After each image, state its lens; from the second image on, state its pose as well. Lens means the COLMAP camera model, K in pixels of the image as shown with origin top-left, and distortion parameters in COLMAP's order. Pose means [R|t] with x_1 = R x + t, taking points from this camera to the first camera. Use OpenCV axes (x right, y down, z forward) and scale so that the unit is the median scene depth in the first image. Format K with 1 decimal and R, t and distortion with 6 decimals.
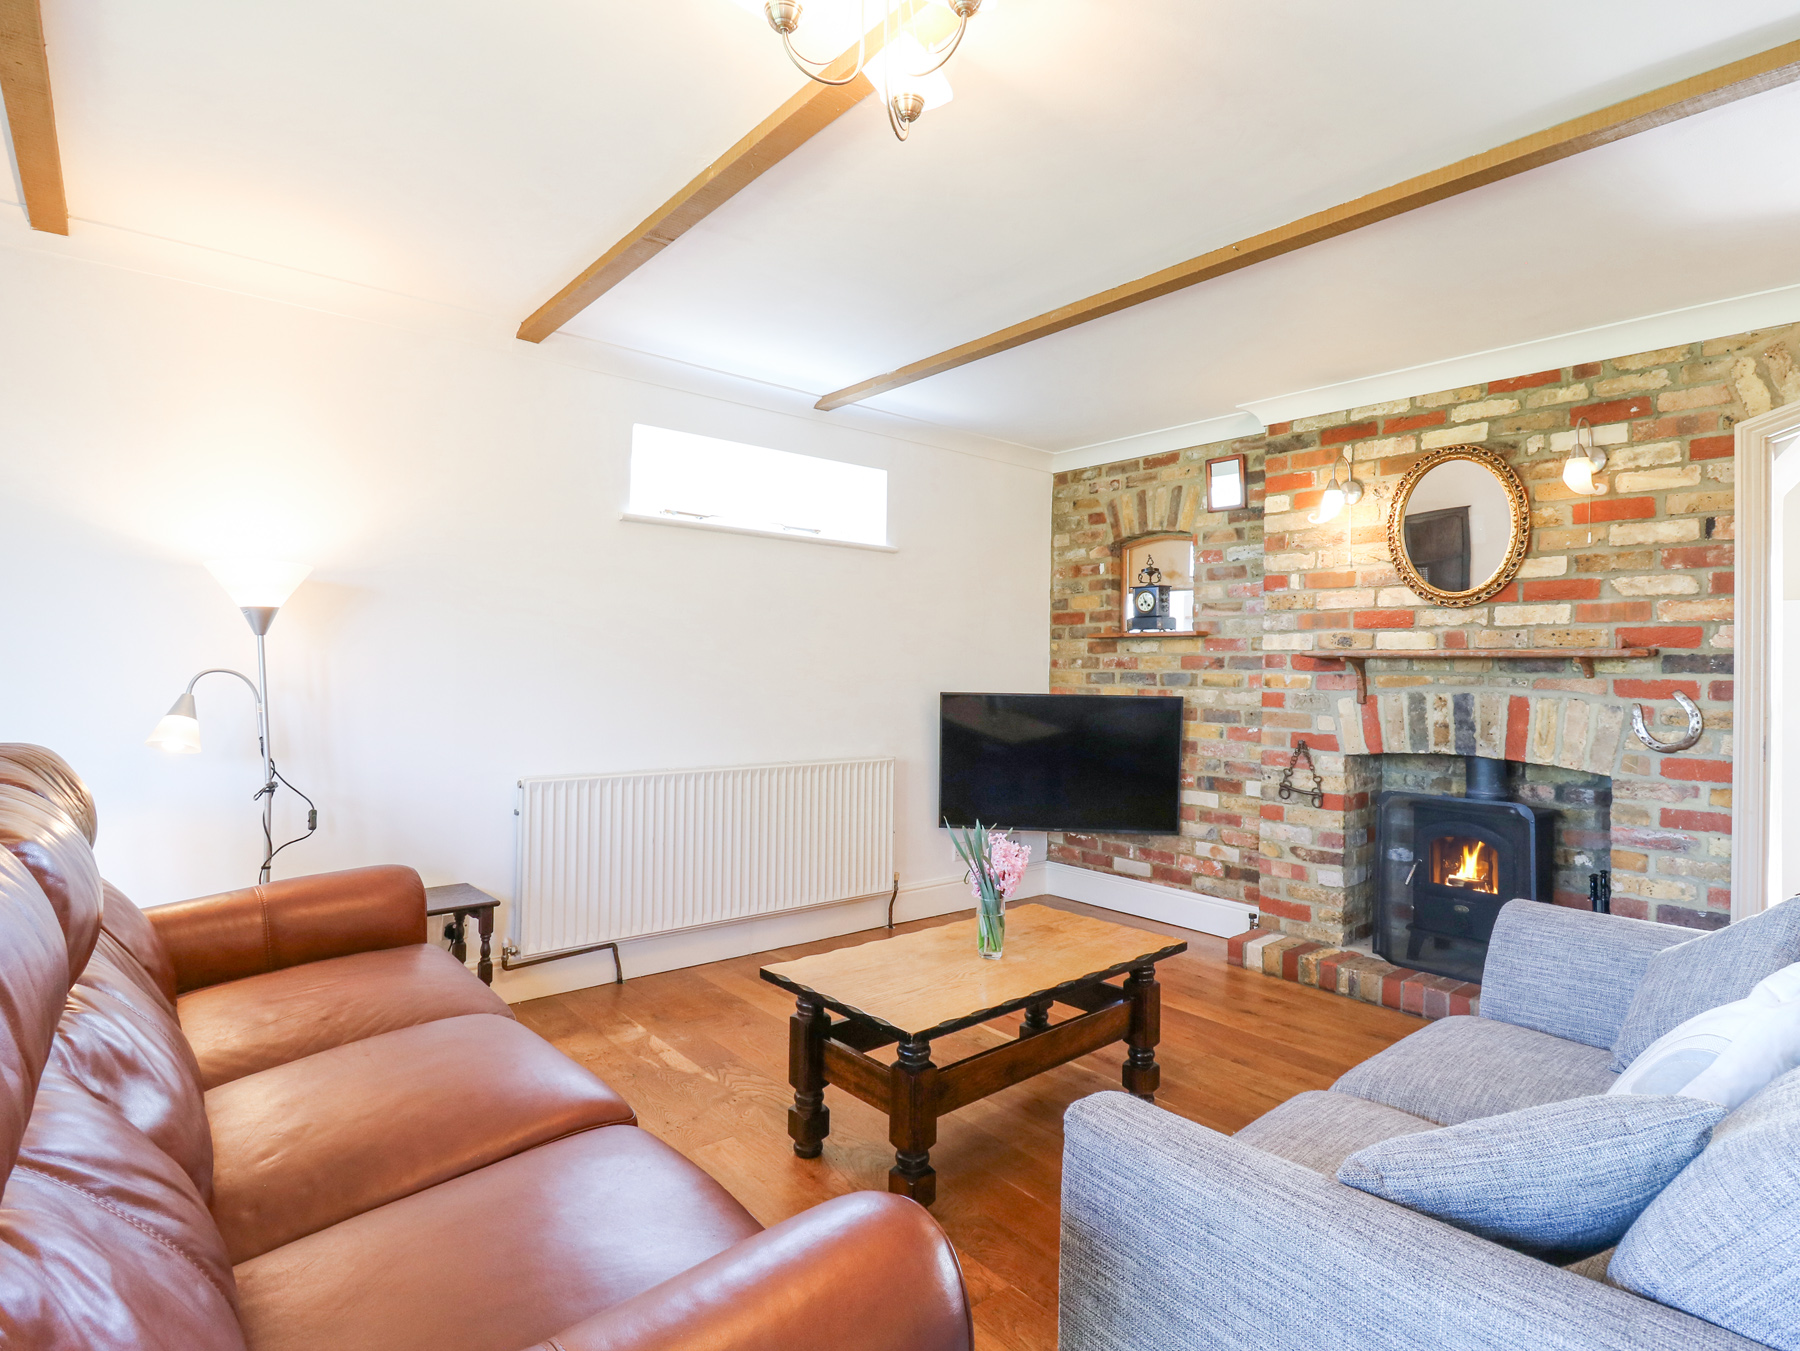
lens RADIAL K [[938.2, 0, 901.4], [0, 938.2, 666.7], [0, 0, 1]] dist [-0.003366, -0.008602]
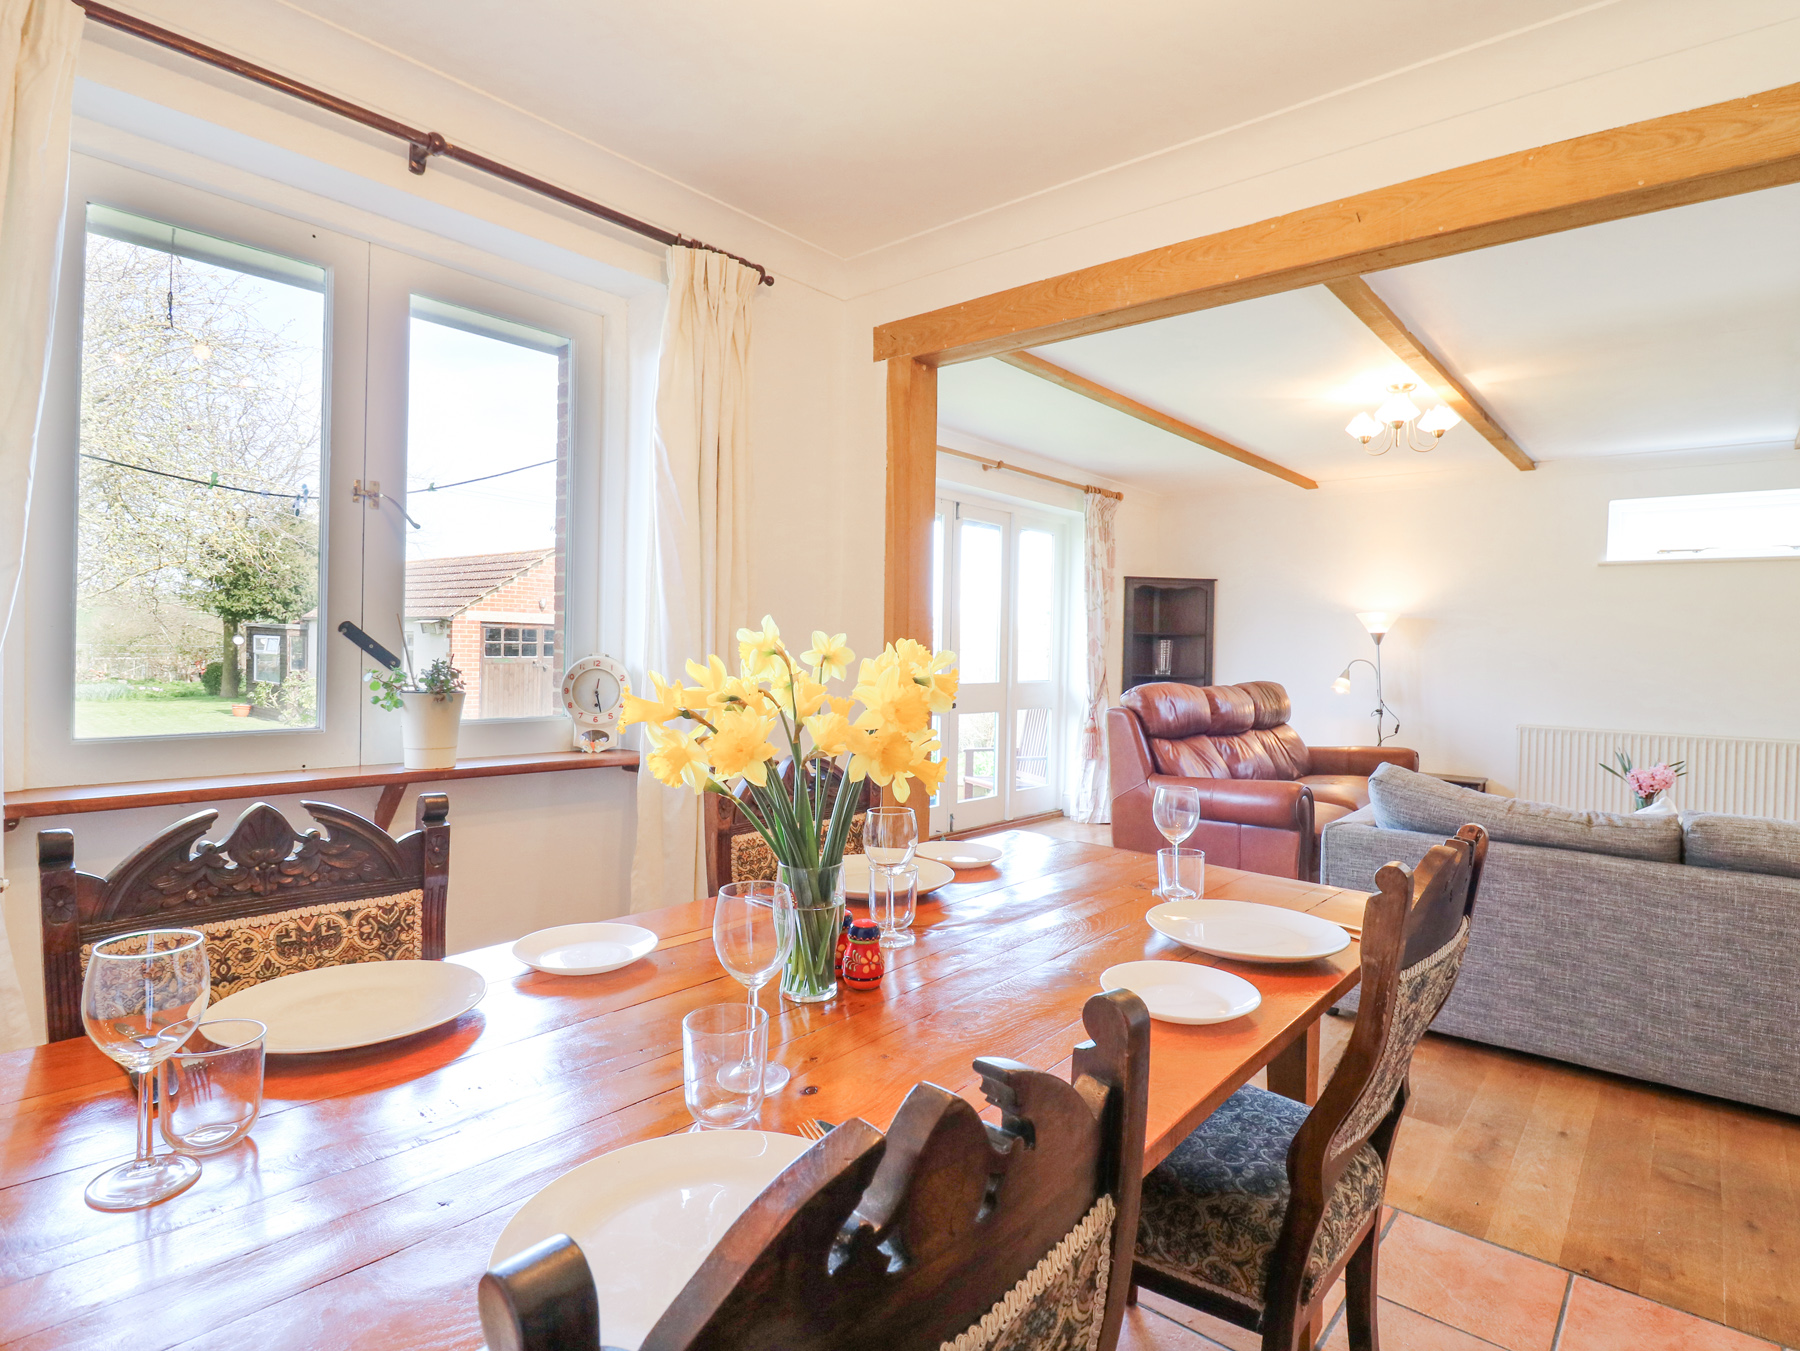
lens RADIAL K [[938.2, 0, 907.6], [0, 938.2, 667.3], [0, 0, 1]] dist [-0.003366, -0.008602]
pose [[0.167496, 0.010738, -0.985814, 1.008215], [-0.017790, 0.999811, 0.007868, 0.017428], [0.985712, 0.016220, 0.167656, -0.365820]]
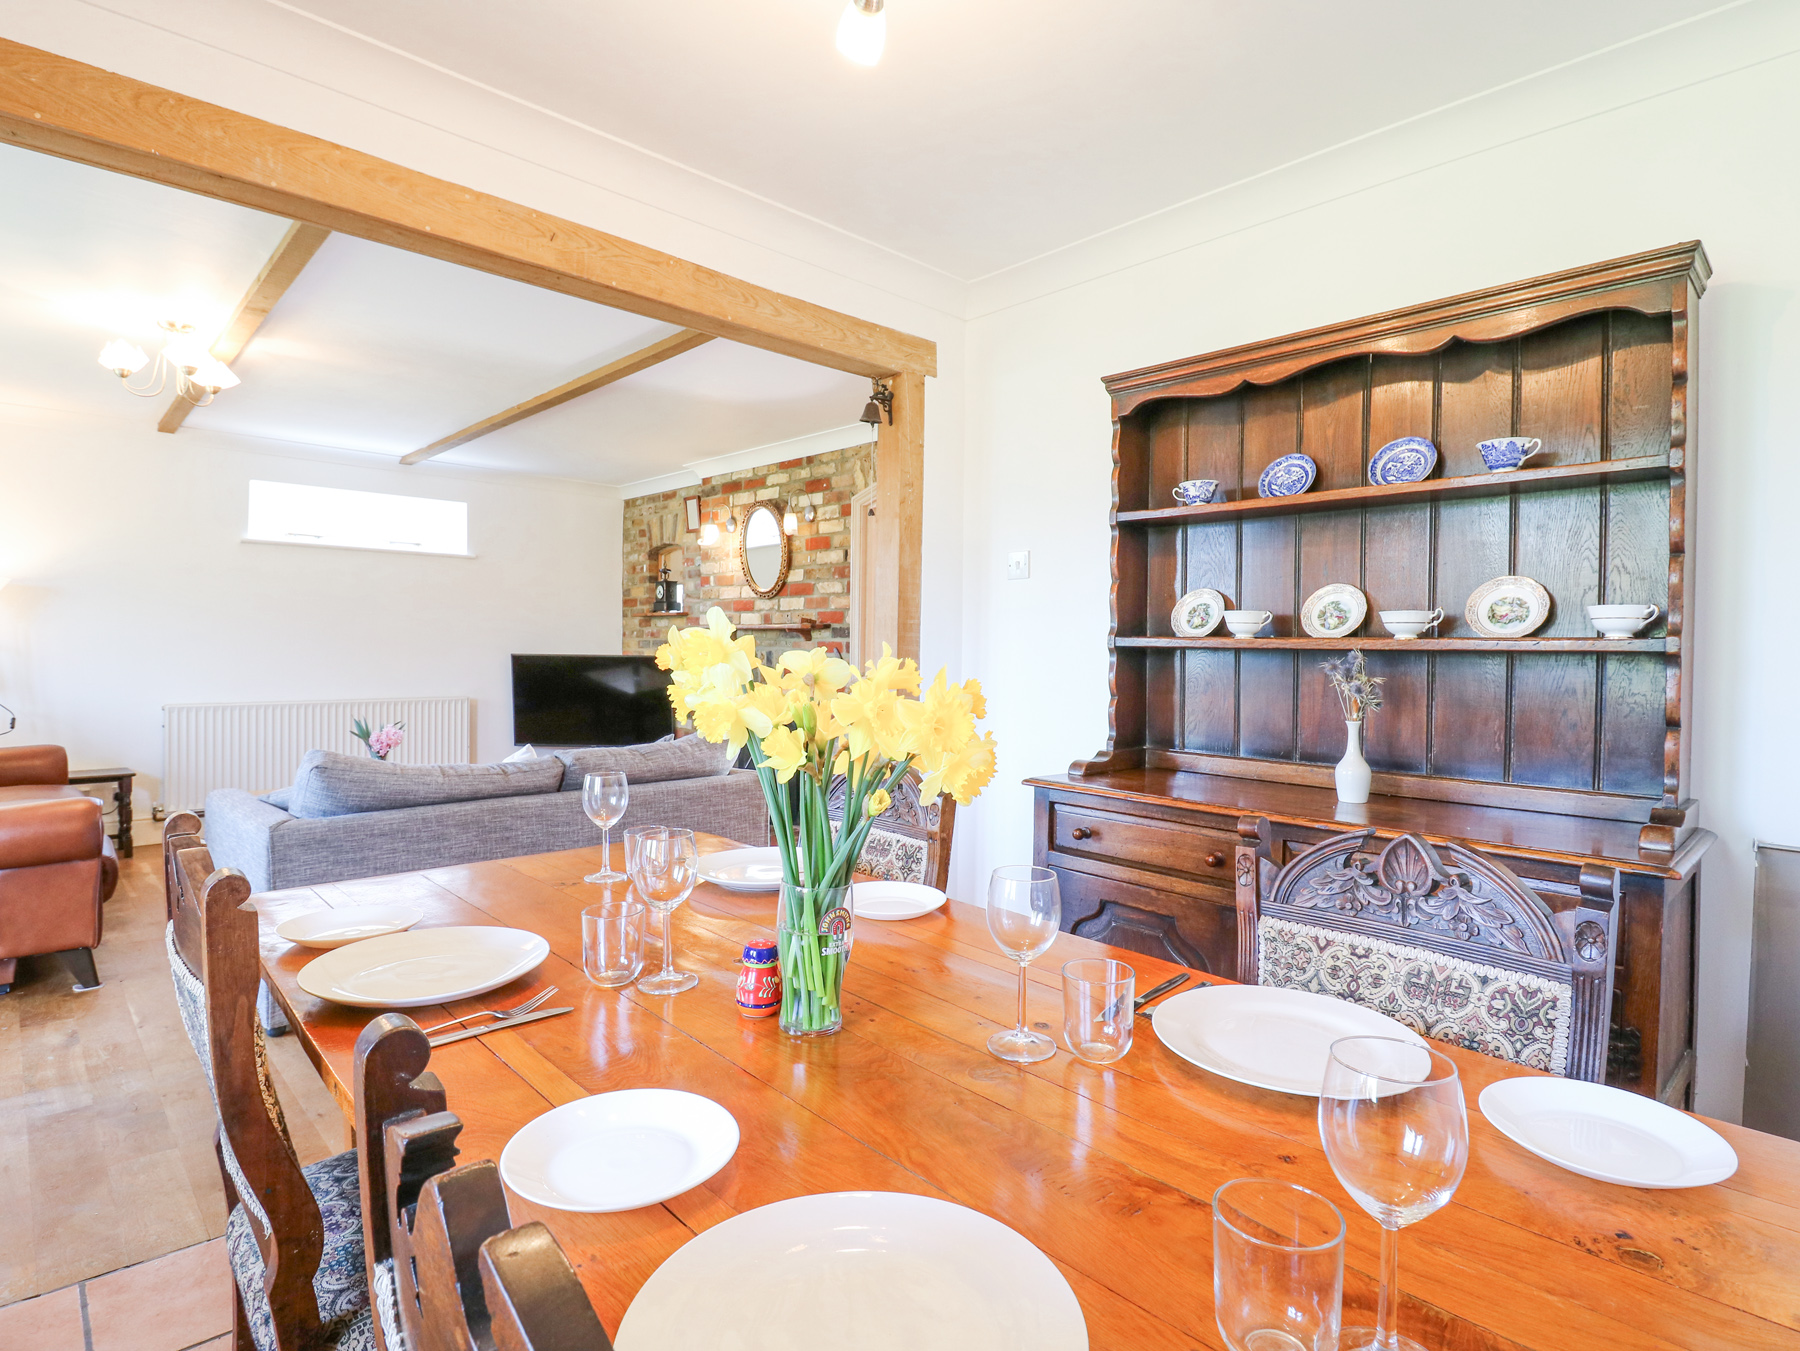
lens RADIAL K [[938.2, 0, 903.7], [0, 938.2, 663.6], [0, 0, 1]] dist [-0.003366, -0.008602]
pose [[0.997438, -0.003820, 0.071431, 0.686125], [0.002110, 0.999710, 0.024006, 0.010717], [-0.071502, -0.023794, 0.997157, -0.635324]]
